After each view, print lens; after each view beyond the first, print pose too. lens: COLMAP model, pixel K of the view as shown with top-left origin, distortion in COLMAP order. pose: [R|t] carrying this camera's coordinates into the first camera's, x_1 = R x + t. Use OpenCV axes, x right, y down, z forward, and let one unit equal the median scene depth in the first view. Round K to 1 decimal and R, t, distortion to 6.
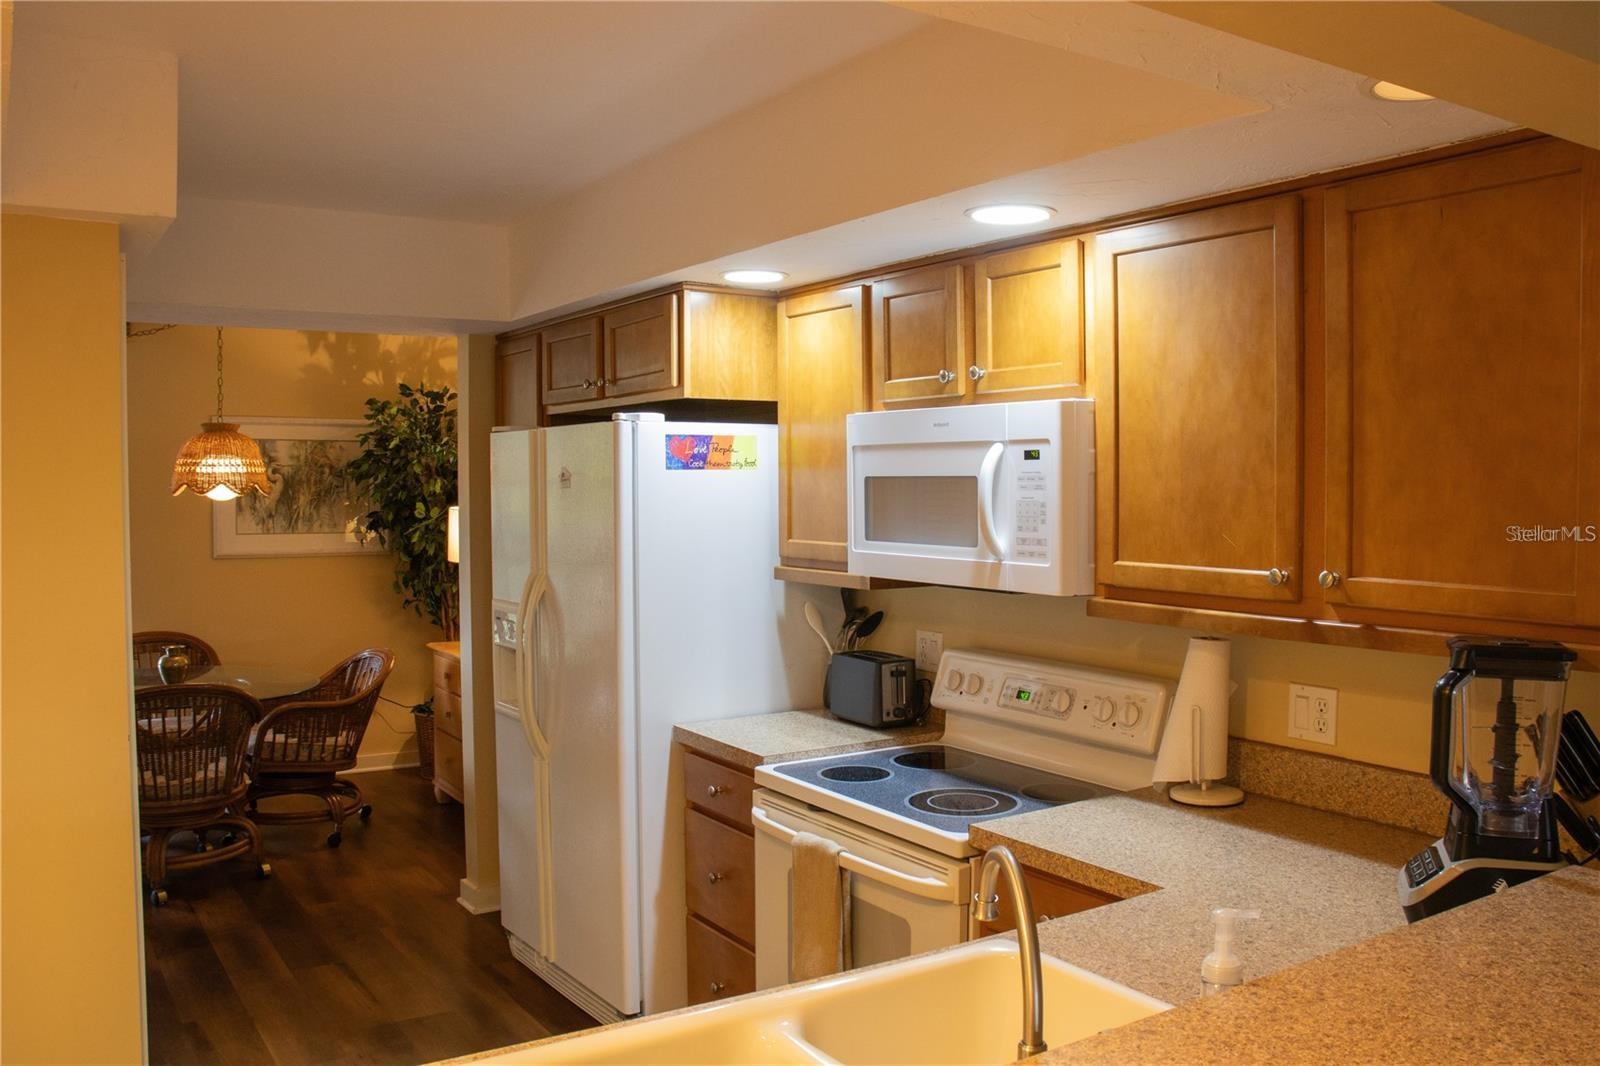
lens RADIAL K [[1299.6, 0, 800.0], [0, 1299.6, 533.0], [0, 0, 1]] dist [-0.011311, -0.003356]
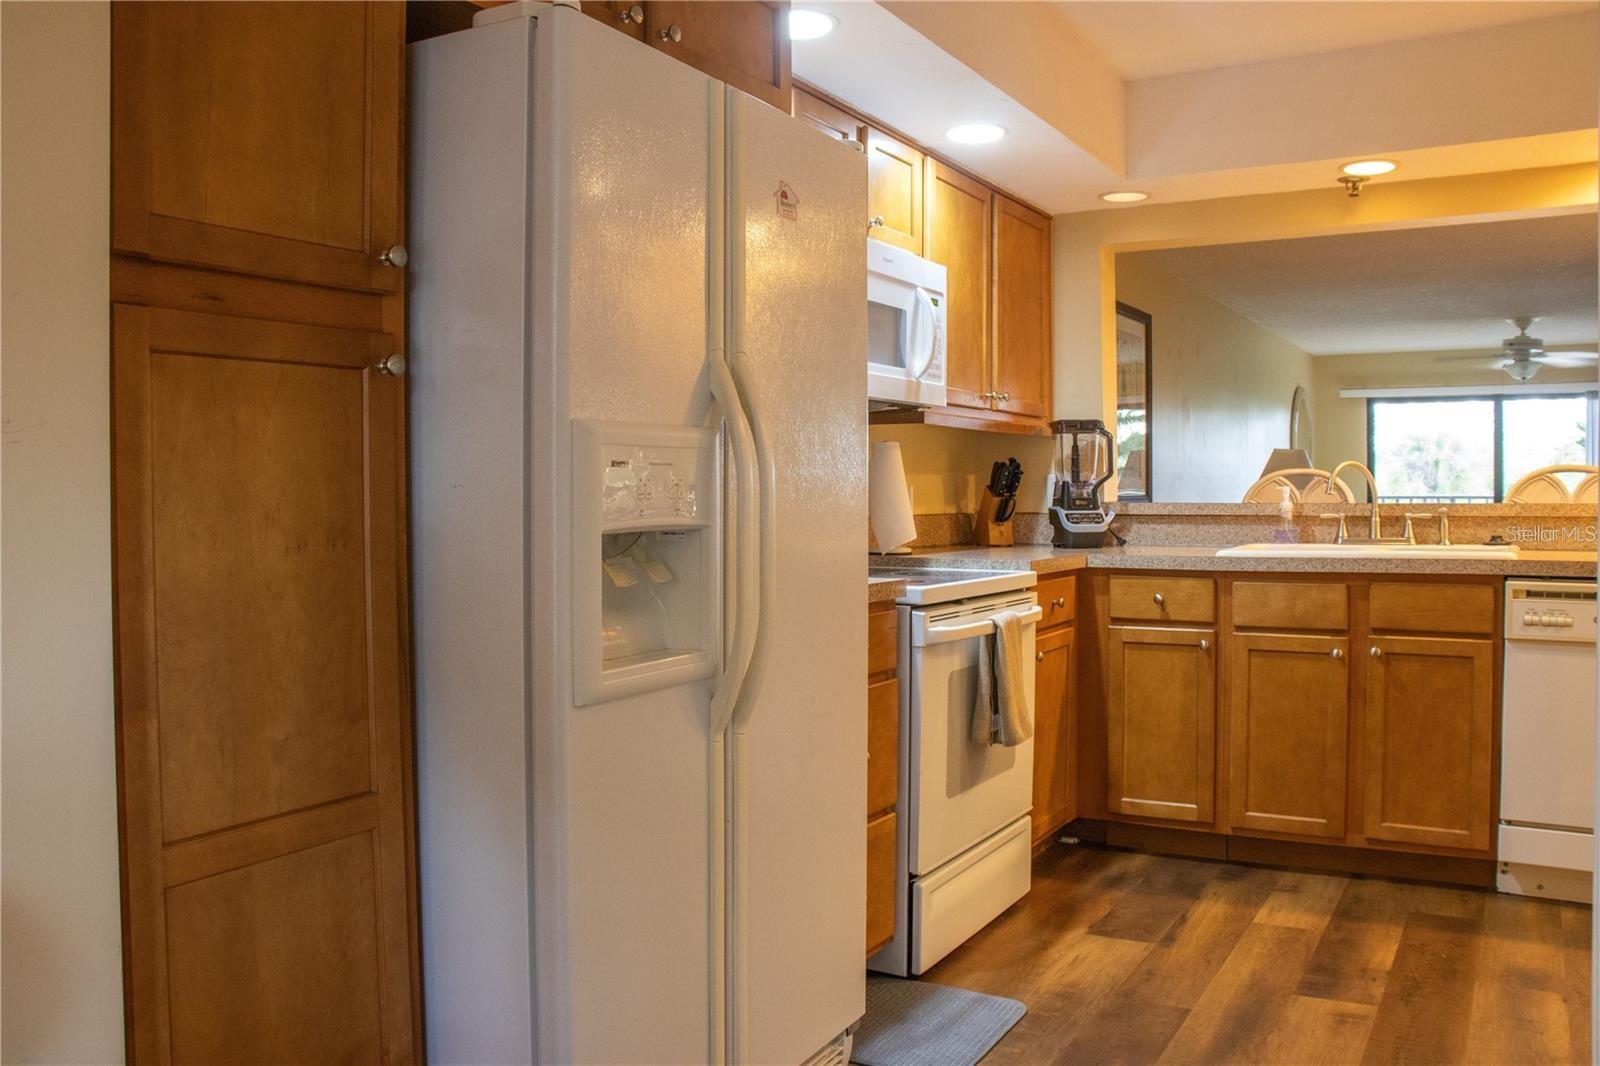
lens RADIAL K [[1299.6, 0, 800.0], [0, 1299.6, 533.0], [0, 0, 1]] dist [-0.011311, -0.003356]
pose [[-0.438404, -0.028543, 0.898325, -0.974540], [0.038558, 0.997978, 0.050527, 0.104838], [-0.897951, 0.056789, -0.436417, 1.727672]]
